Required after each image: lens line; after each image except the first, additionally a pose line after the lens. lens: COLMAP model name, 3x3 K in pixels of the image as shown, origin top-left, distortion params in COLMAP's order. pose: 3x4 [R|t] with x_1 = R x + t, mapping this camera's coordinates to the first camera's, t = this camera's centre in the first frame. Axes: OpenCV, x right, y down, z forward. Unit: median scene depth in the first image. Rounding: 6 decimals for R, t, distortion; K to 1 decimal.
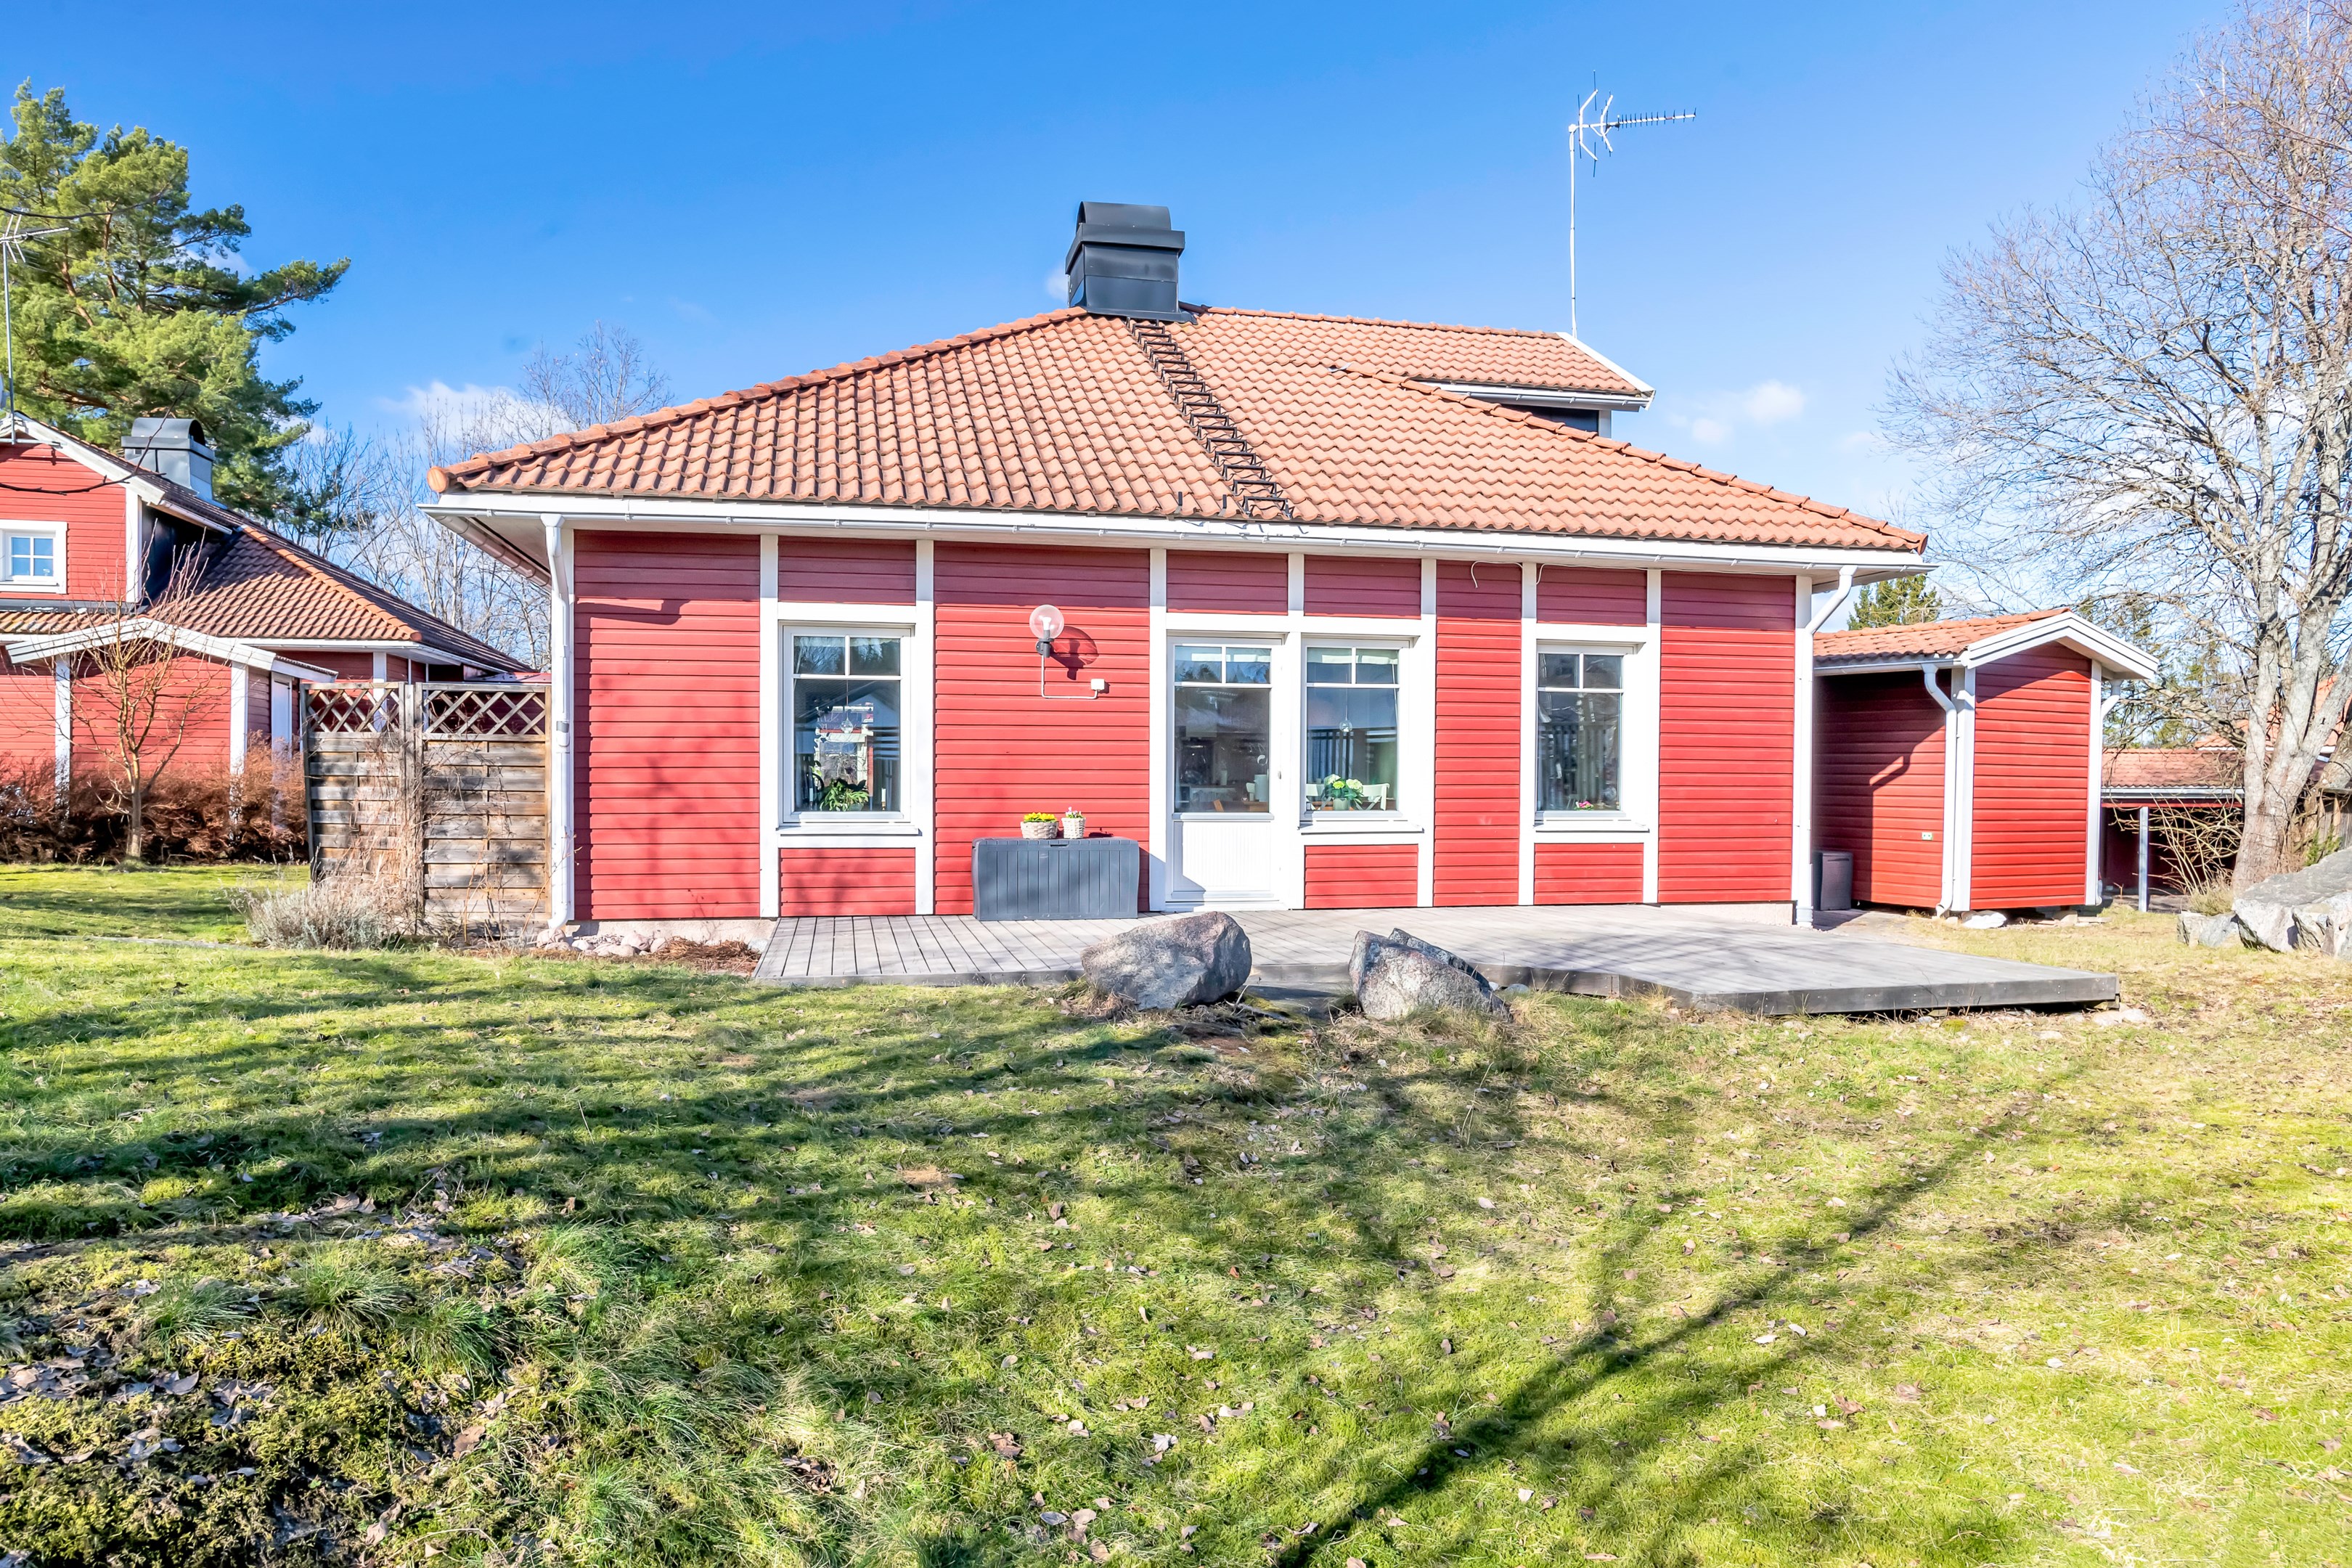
lens RADIAL K [[1561.1, 0, 1175.6], [0, 1561.1, 795.4], [0, 0, 1]] dist [-0.034291, -0.000144]
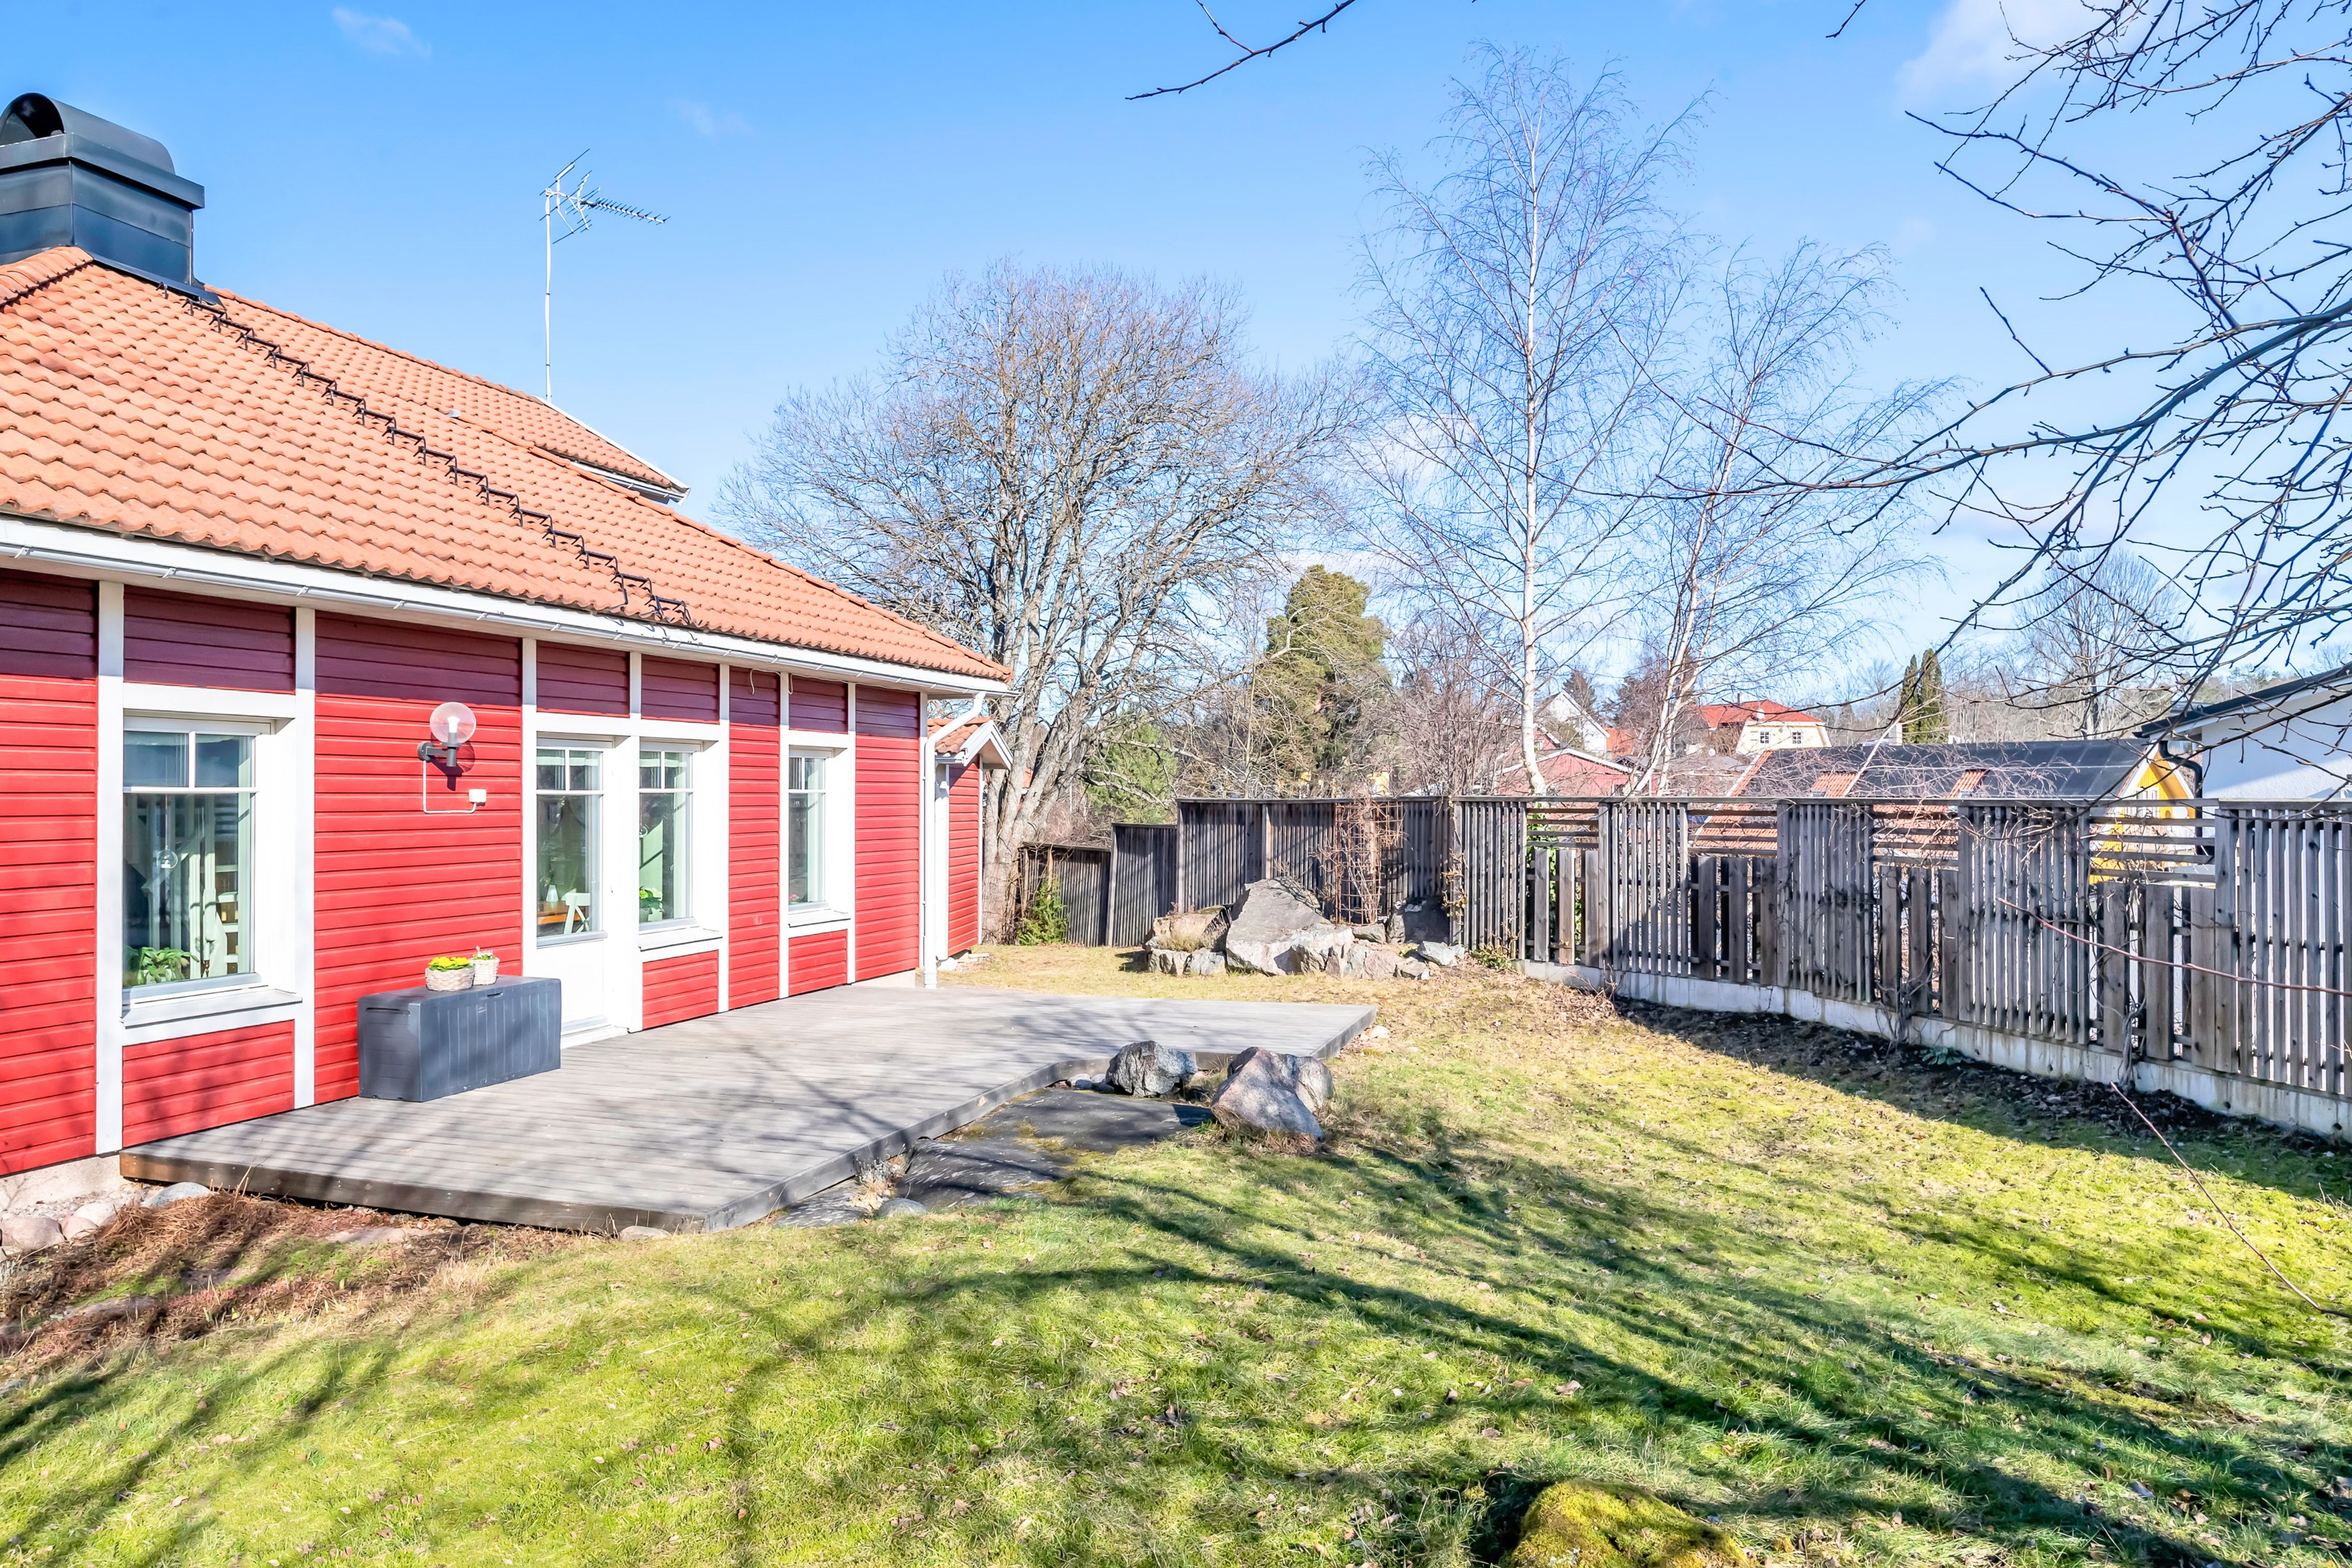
lens RADIAL K [[1561.1, 0, 1173.1], [0, 1561.1, 774.6], [0, 0, 1]] dist [-0.034291, -0.000144]
pose [[0.491521, 0.003996, 0.870857, -0.596400], [0.010168, 0.999895, -0.010328, -0.070489], [-0.870807, 0.013931, 0.491428, 0.267629]]
